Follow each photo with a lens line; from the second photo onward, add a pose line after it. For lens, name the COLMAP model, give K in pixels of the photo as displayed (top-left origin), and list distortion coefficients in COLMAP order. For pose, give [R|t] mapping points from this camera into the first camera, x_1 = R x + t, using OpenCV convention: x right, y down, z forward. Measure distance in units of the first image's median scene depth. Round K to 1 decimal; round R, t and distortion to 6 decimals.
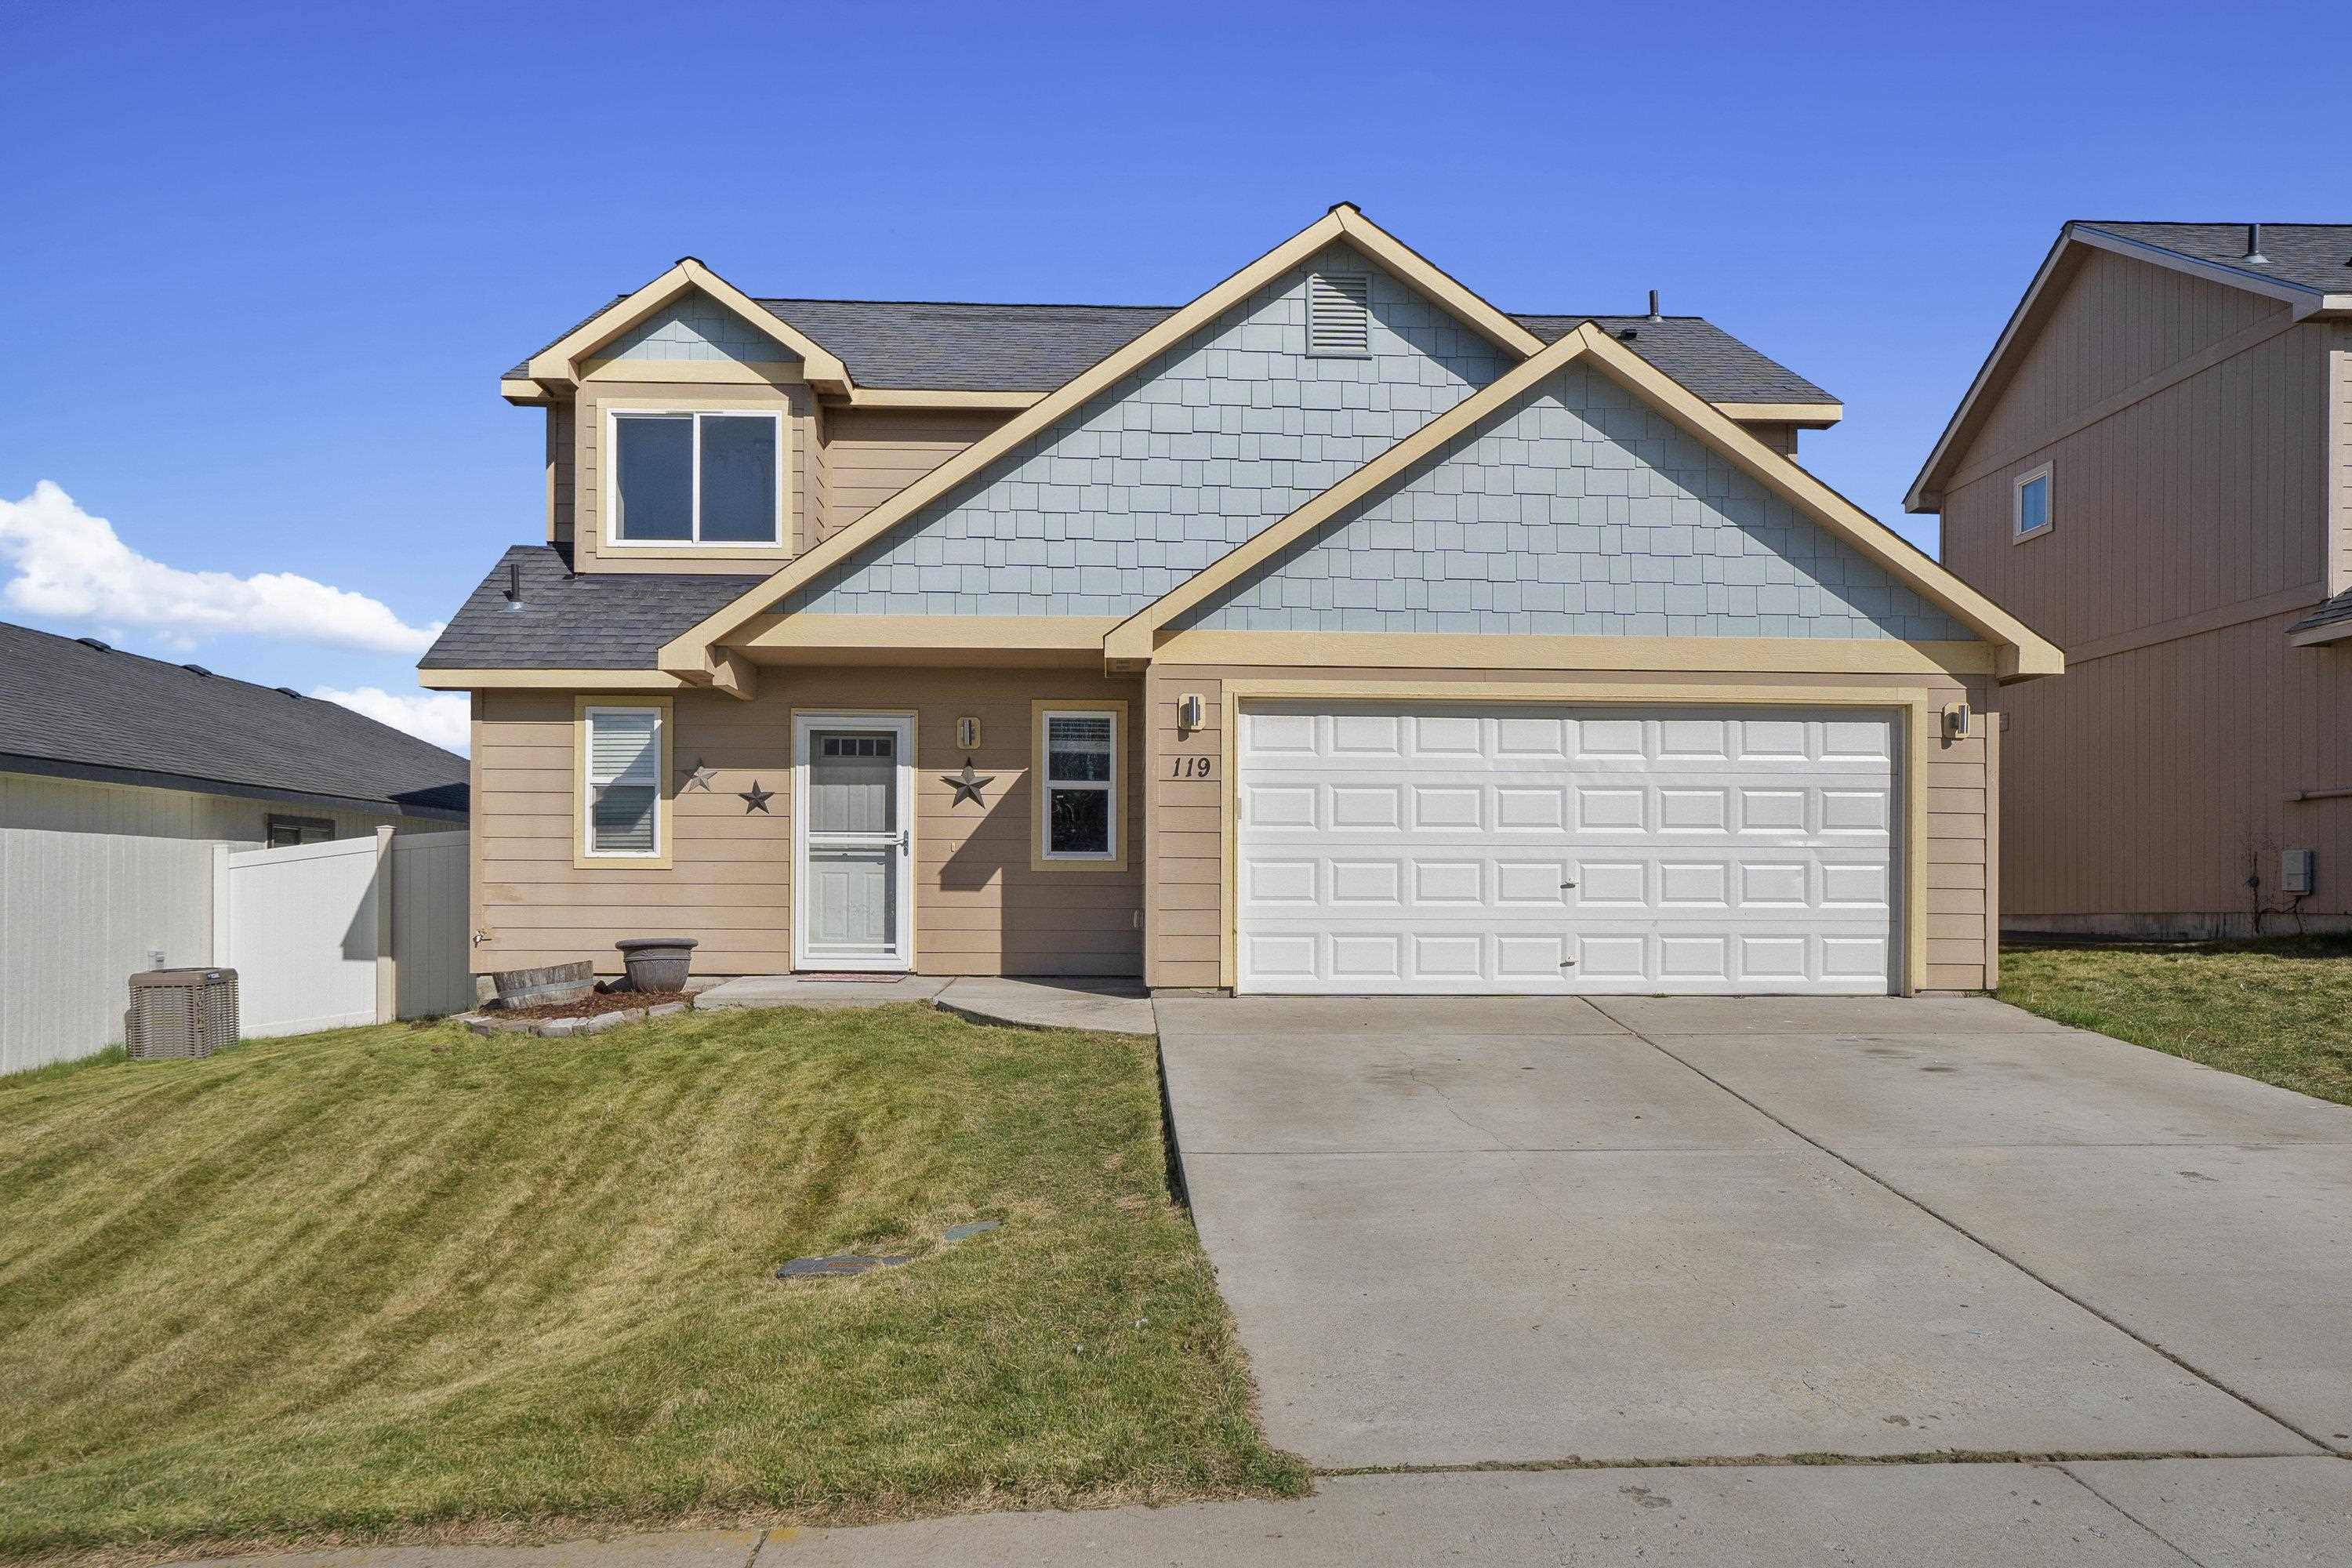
lens RADIAL K [[1561.4, 0, 1176.3], [0, 1561.4, 782.9], [0, 0, 1]] dist [-0.004004, -0.001160]
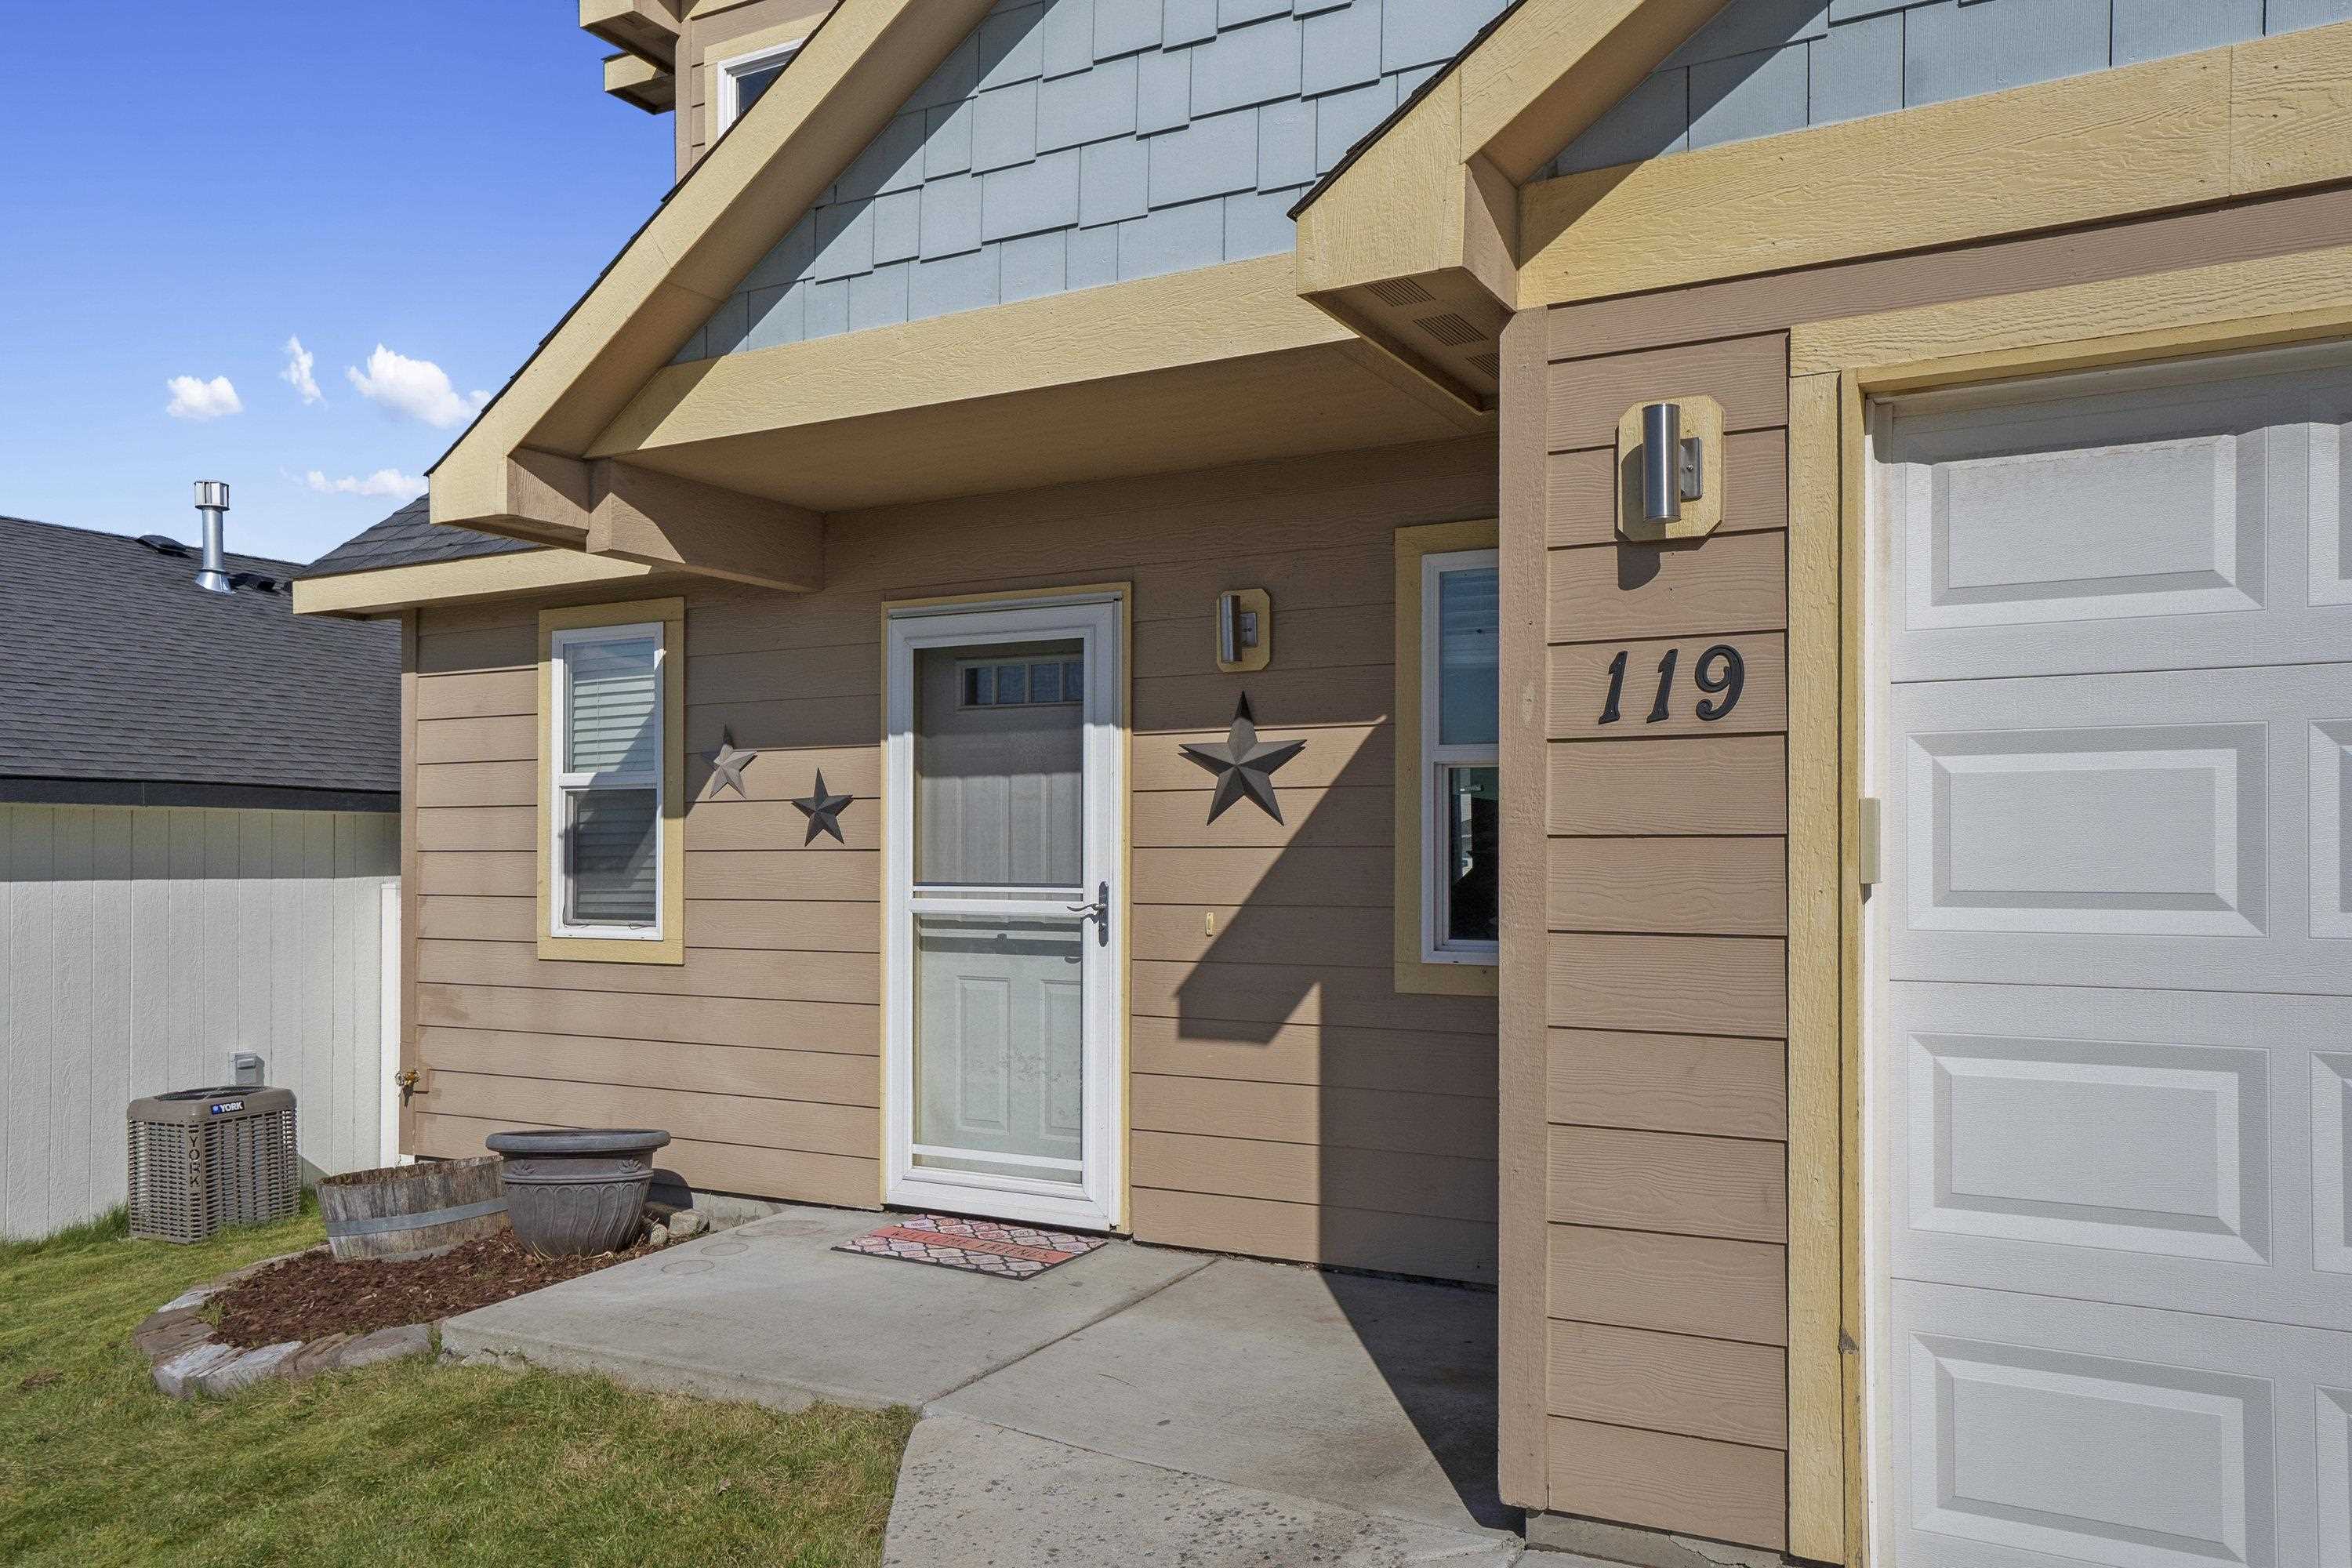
lens RADIAL K [[1769.9, 0, 1167.5], [0, 1769.9, 834.8], [0, 0, 1]] dist [0.035074, -0.000210]
pose [[0.852481, -0.011430, -0.522633, 0.082127], [0.039007, 0.998365, 0.041790, -0.000574], [0.521301, -0.056011, 0.851533, 0.618660]]
